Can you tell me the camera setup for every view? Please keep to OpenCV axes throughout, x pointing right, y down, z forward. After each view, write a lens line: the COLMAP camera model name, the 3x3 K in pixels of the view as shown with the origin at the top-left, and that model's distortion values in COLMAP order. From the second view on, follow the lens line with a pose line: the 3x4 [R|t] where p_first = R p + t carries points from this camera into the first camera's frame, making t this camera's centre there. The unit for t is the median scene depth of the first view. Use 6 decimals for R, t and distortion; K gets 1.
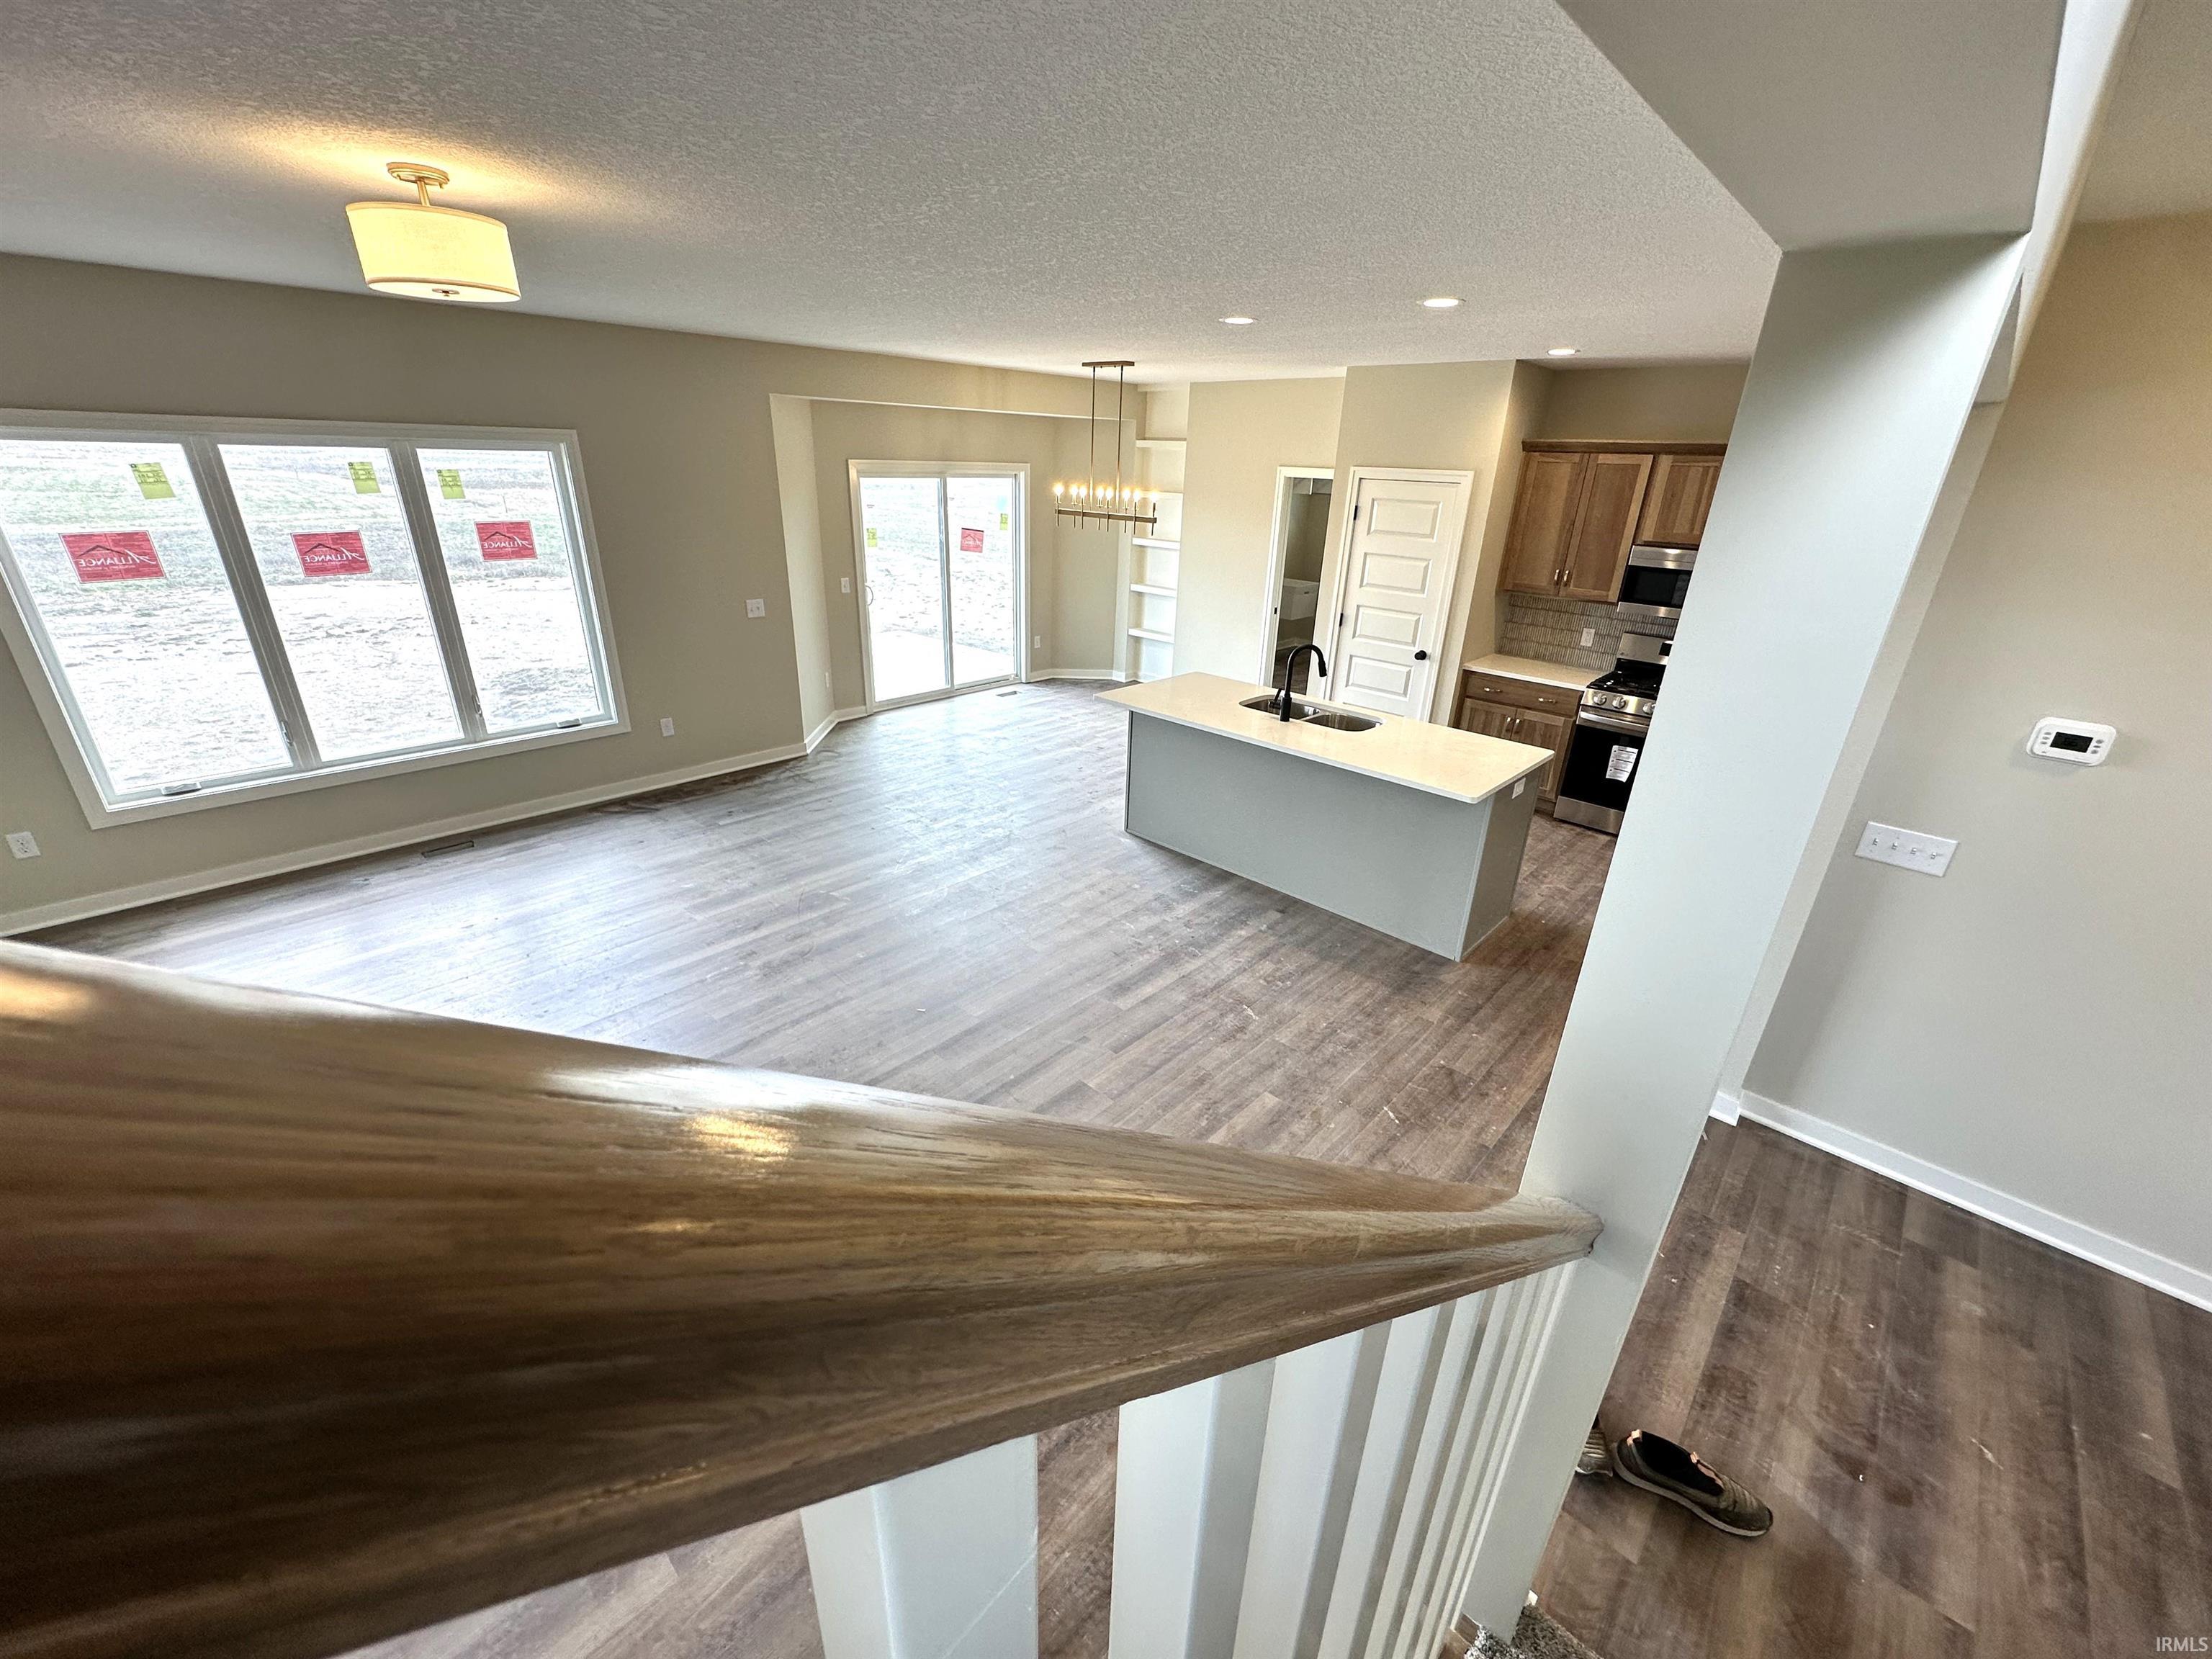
lens RADIAL K [[877.9, 0, 1126.5], [0, 877.9, 819.8], [0, 0, 1]] dist [-0.001973, 0.001300]
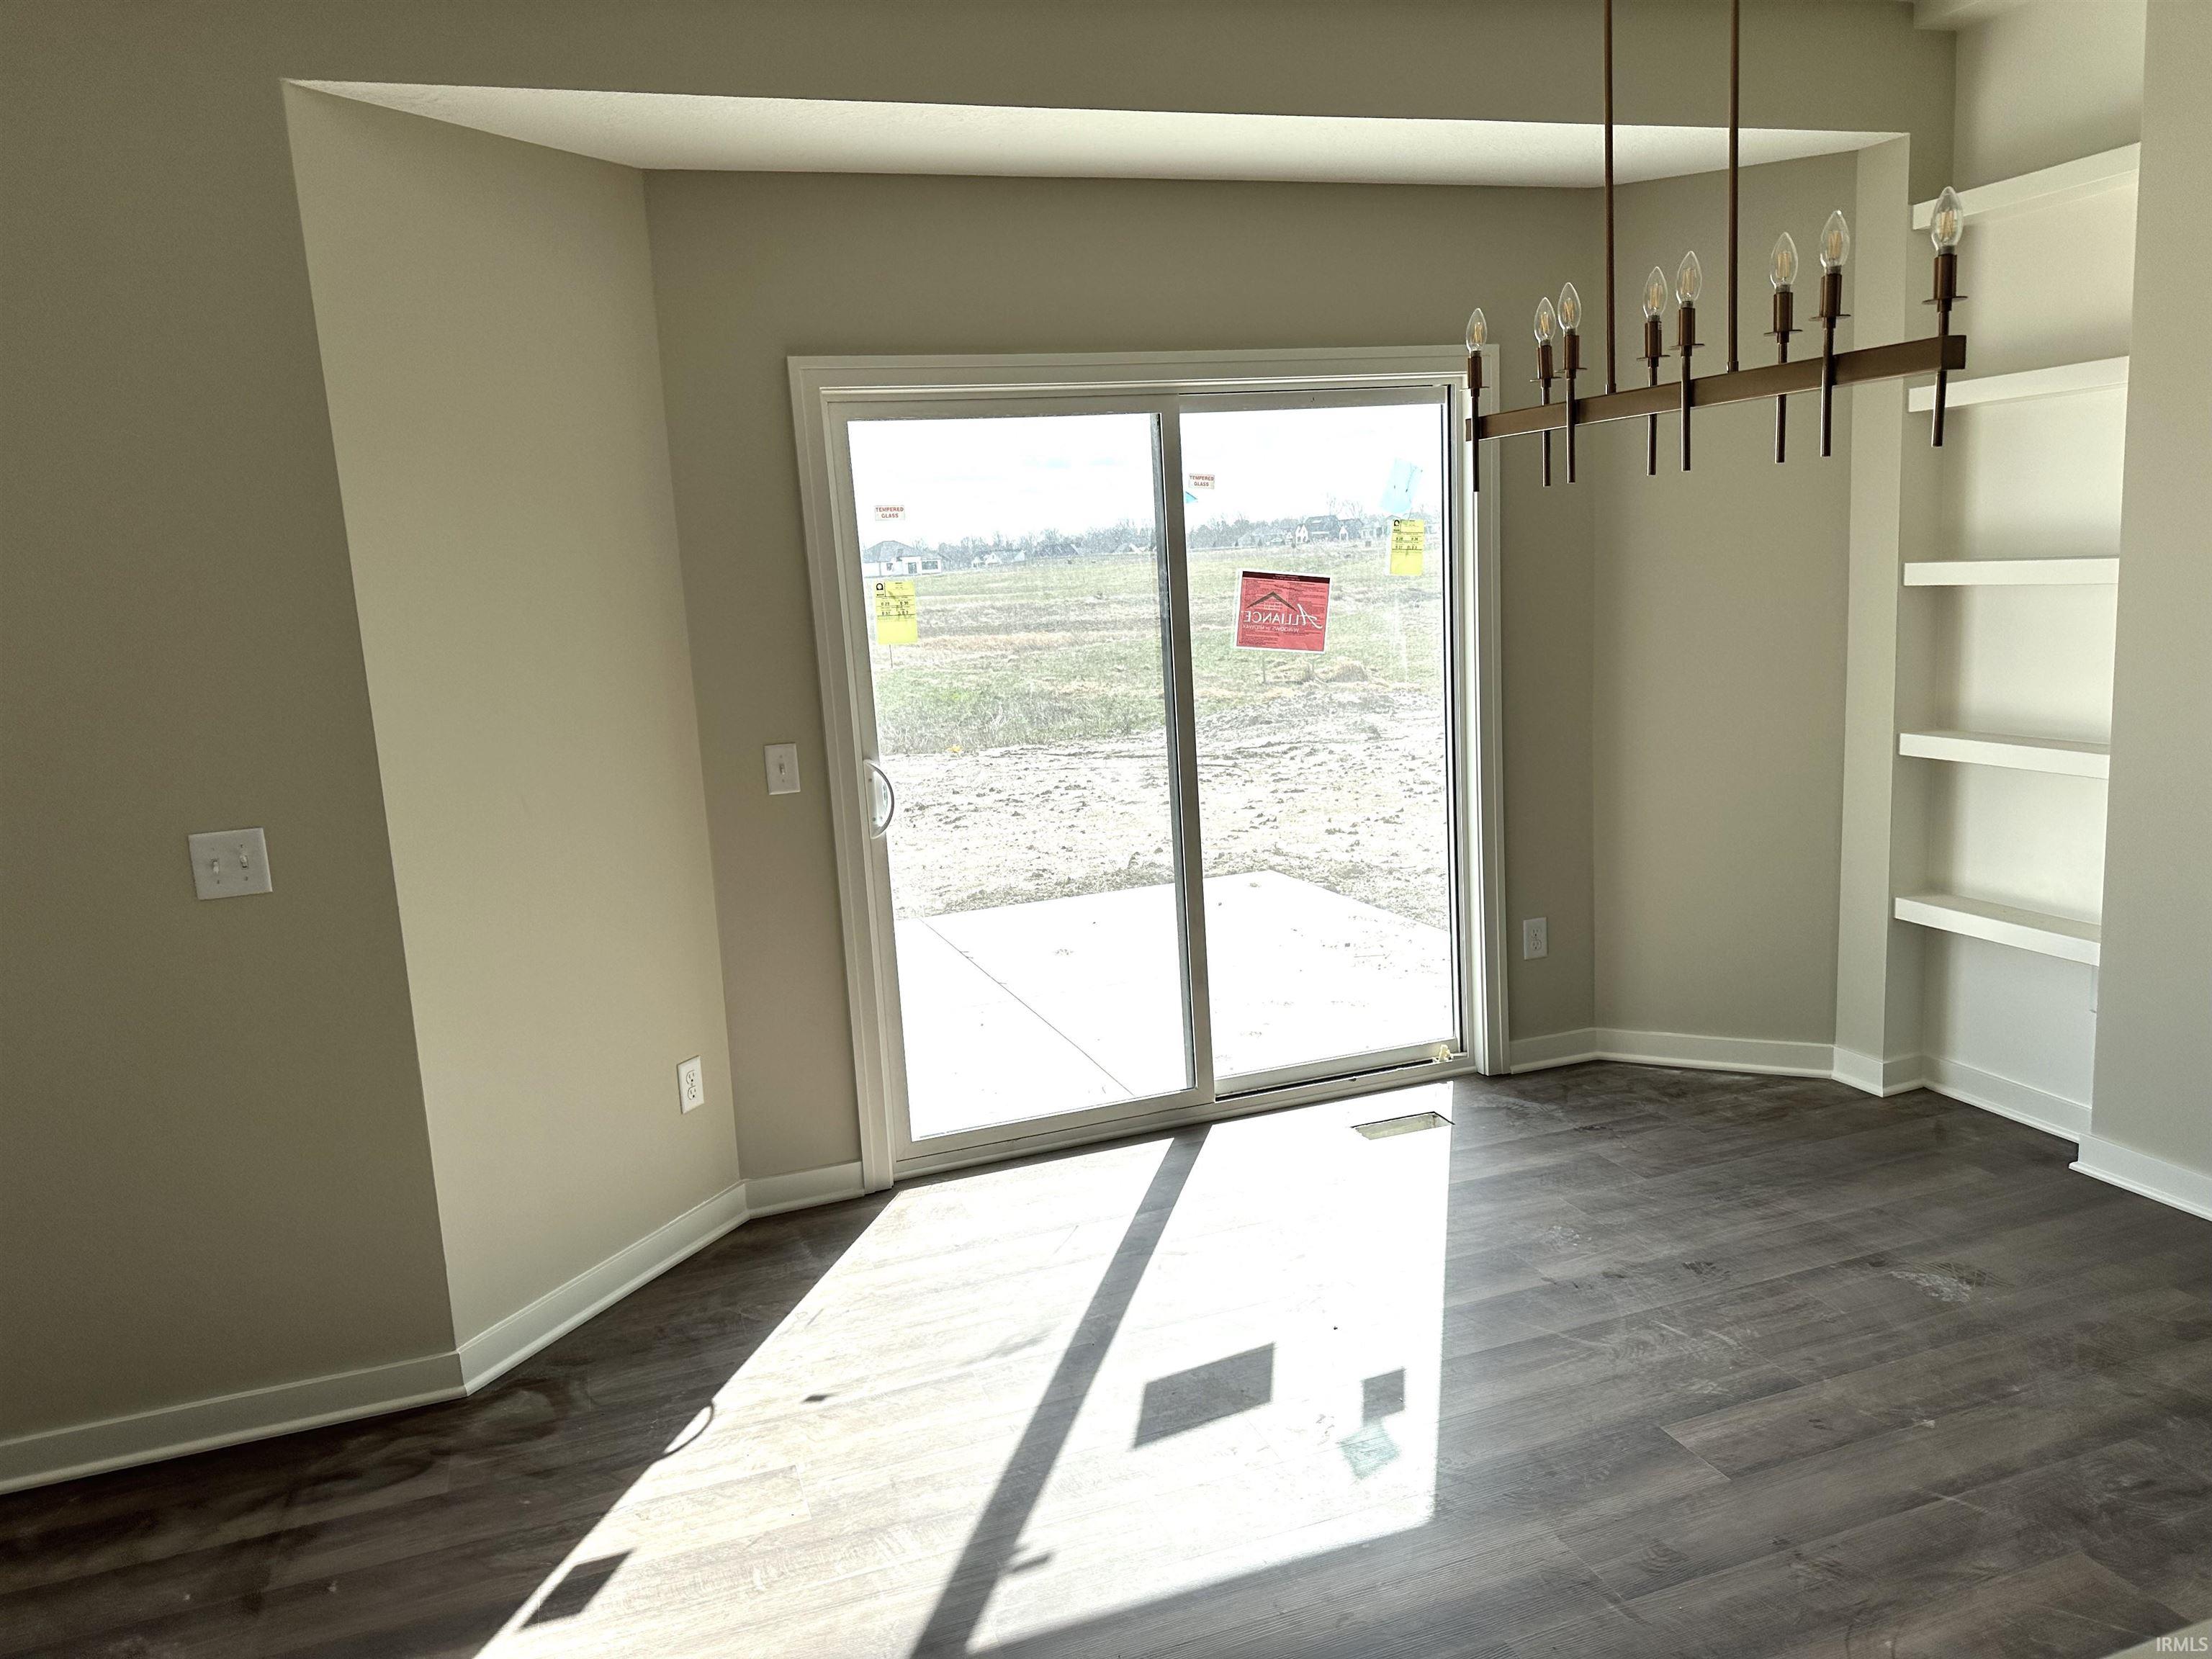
lens RADIAL K [[1539.4, 0, 1072.9], [0, 1539.4, 814.0], [0, 0, 1]] dist [0.044498, -0.053220]
pose [[0.867171, -0.003522, -0.497999, 0.024872], [-0.103357, 0.976929, -0.186886, -0.148814], [0.487168, 0.213534, 0.846801, 0.551202]]
